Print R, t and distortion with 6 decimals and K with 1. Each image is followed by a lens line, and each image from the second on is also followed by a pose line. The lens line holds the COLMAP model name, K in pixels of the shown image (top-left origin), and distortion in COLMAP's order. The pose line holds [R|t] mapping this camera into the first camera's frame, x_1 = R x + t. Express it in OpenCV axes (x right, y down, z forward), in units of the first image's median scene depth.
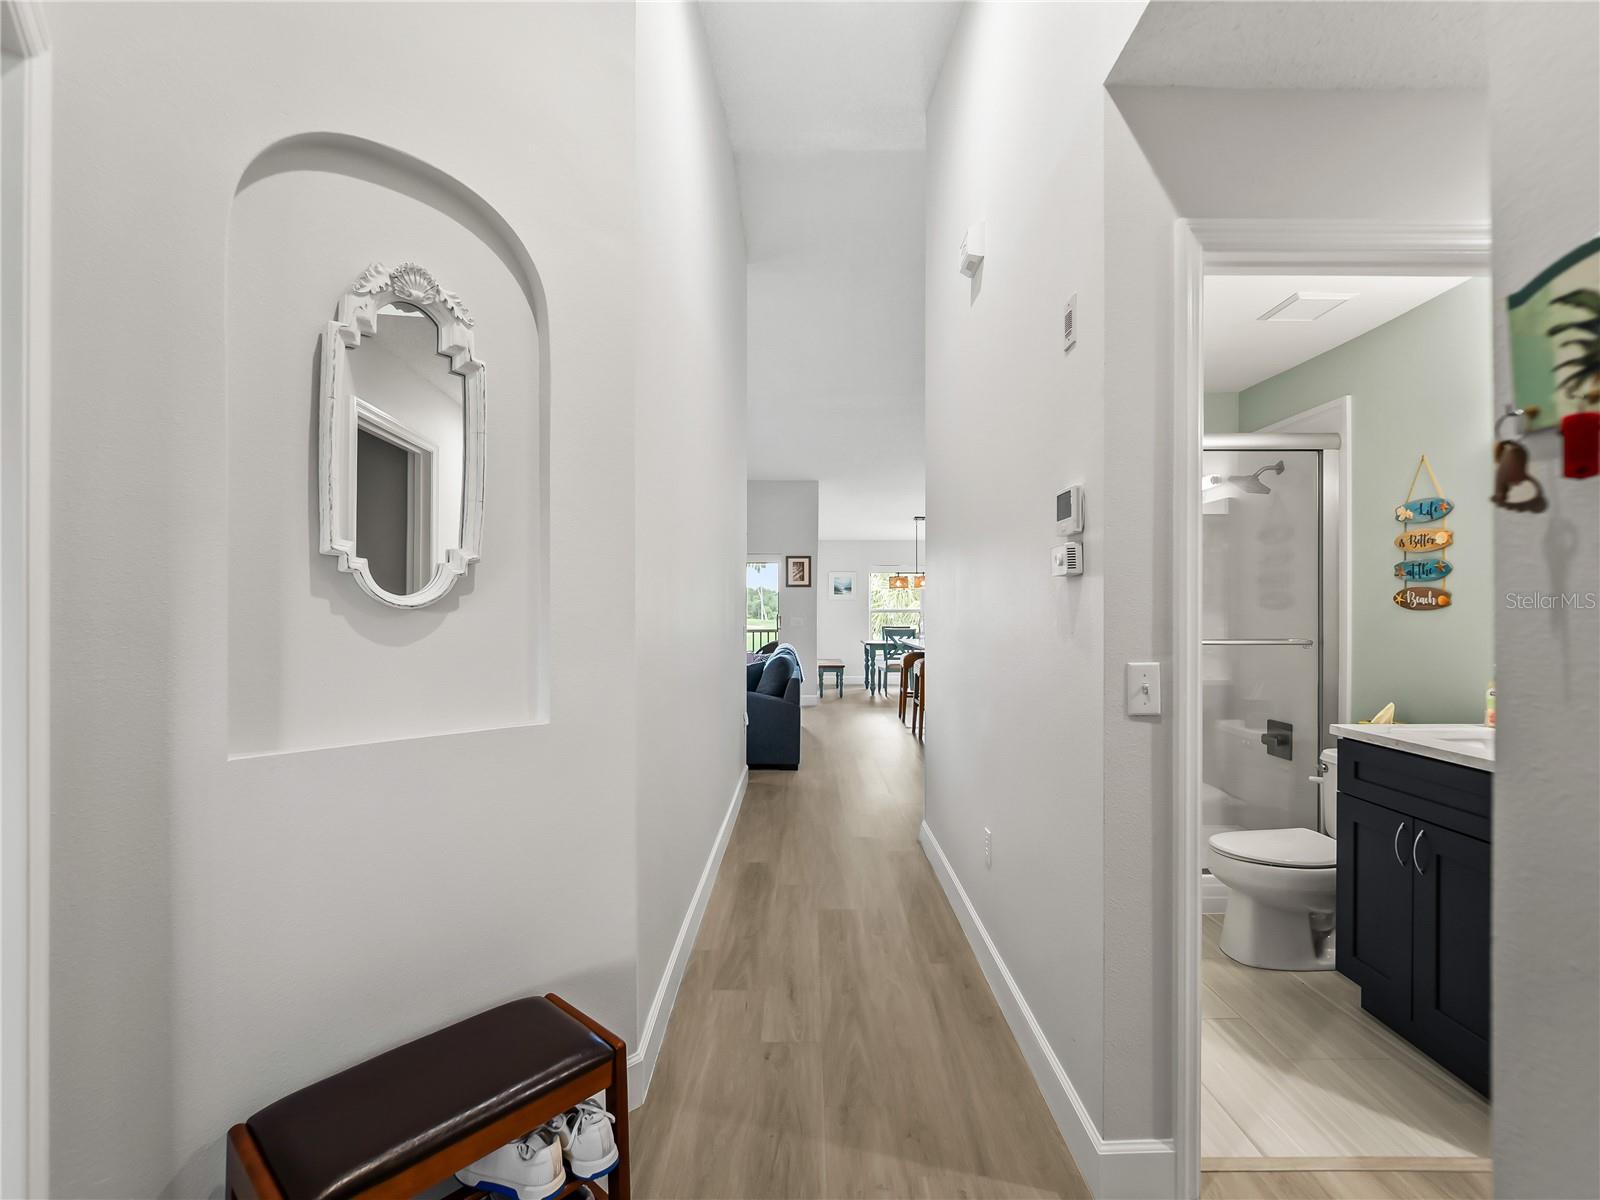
lens RADIAL K [[732.8, 0, 802.0], [0, 732.8, 608.8], [0, 0, 1]] dist [-0.001307, -0.000326]
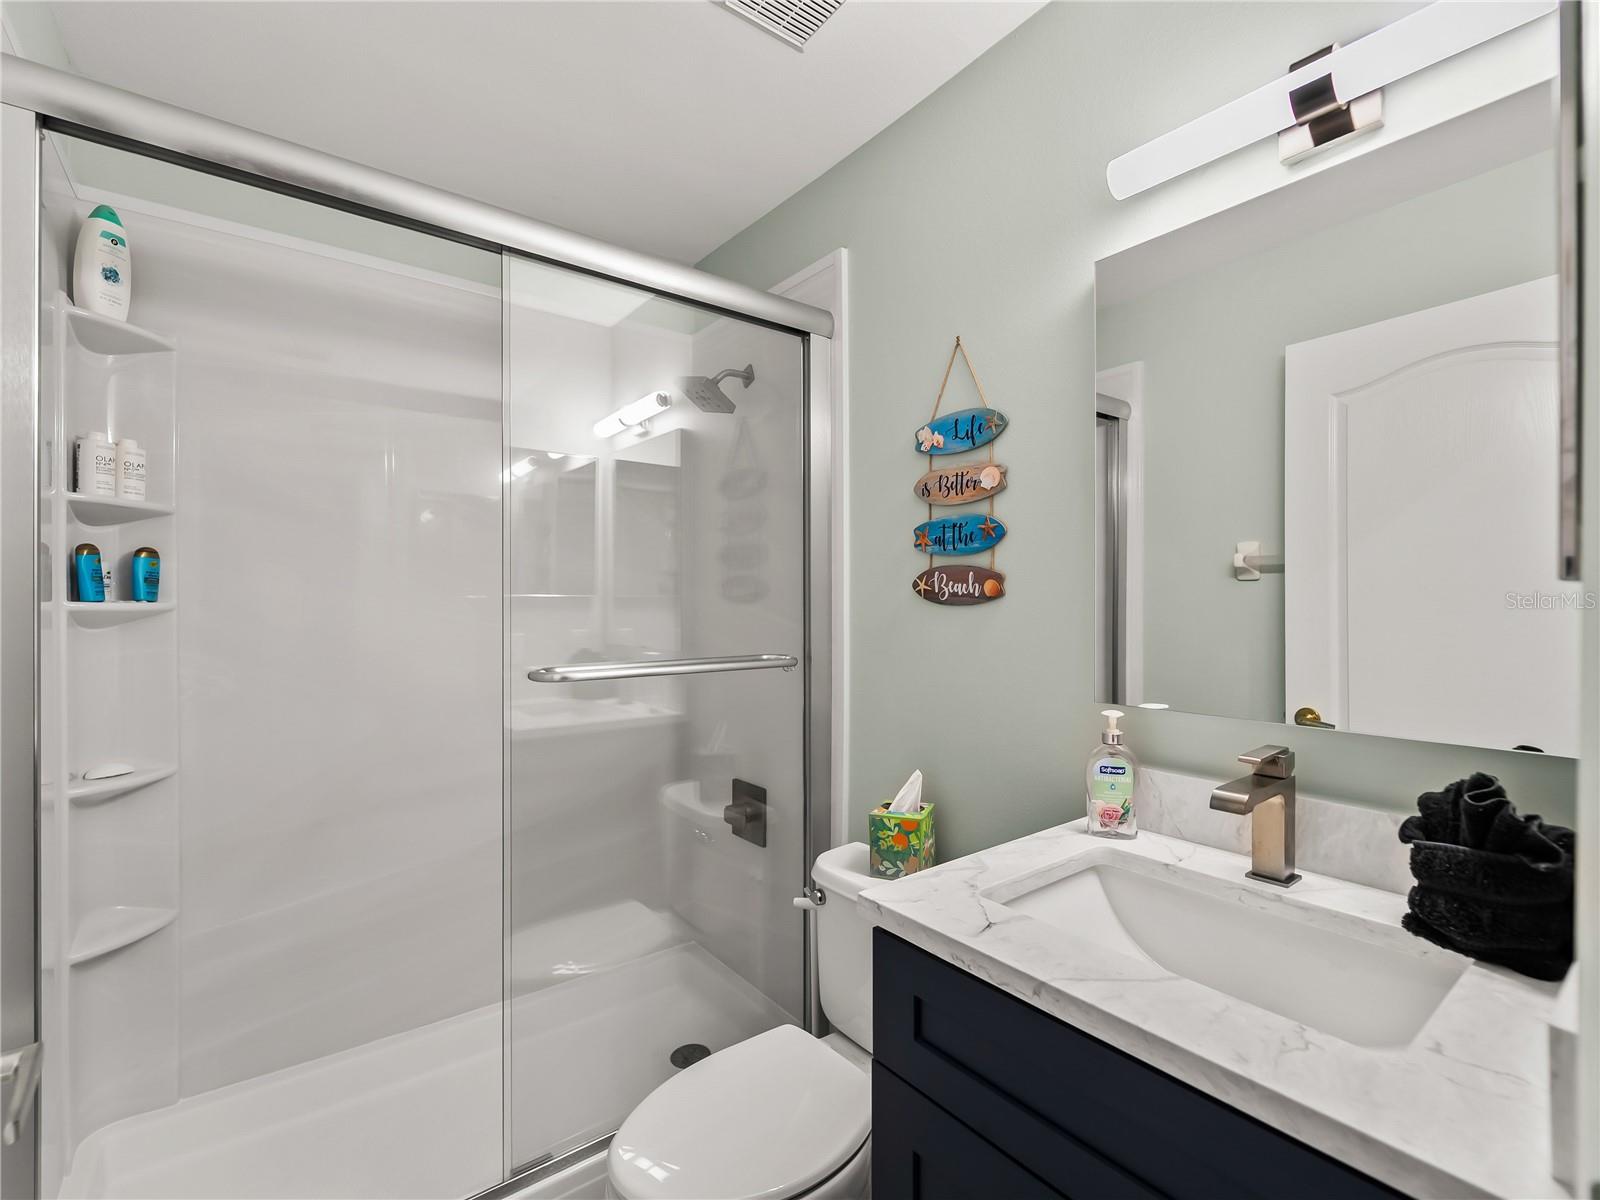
lens RADIAL K [[735.1, 0, 827.8], [0, 735.1, 608.4], [0, 0, 1]] dist [0.001047, 0.000087]
pose [[0.773089, -0.007381, 0.634255, 0.386643], [0.001180, 0.999947, 0.010199, -0.001487], [-0.634296, -0.007136, 0.773057, 0.595583]]
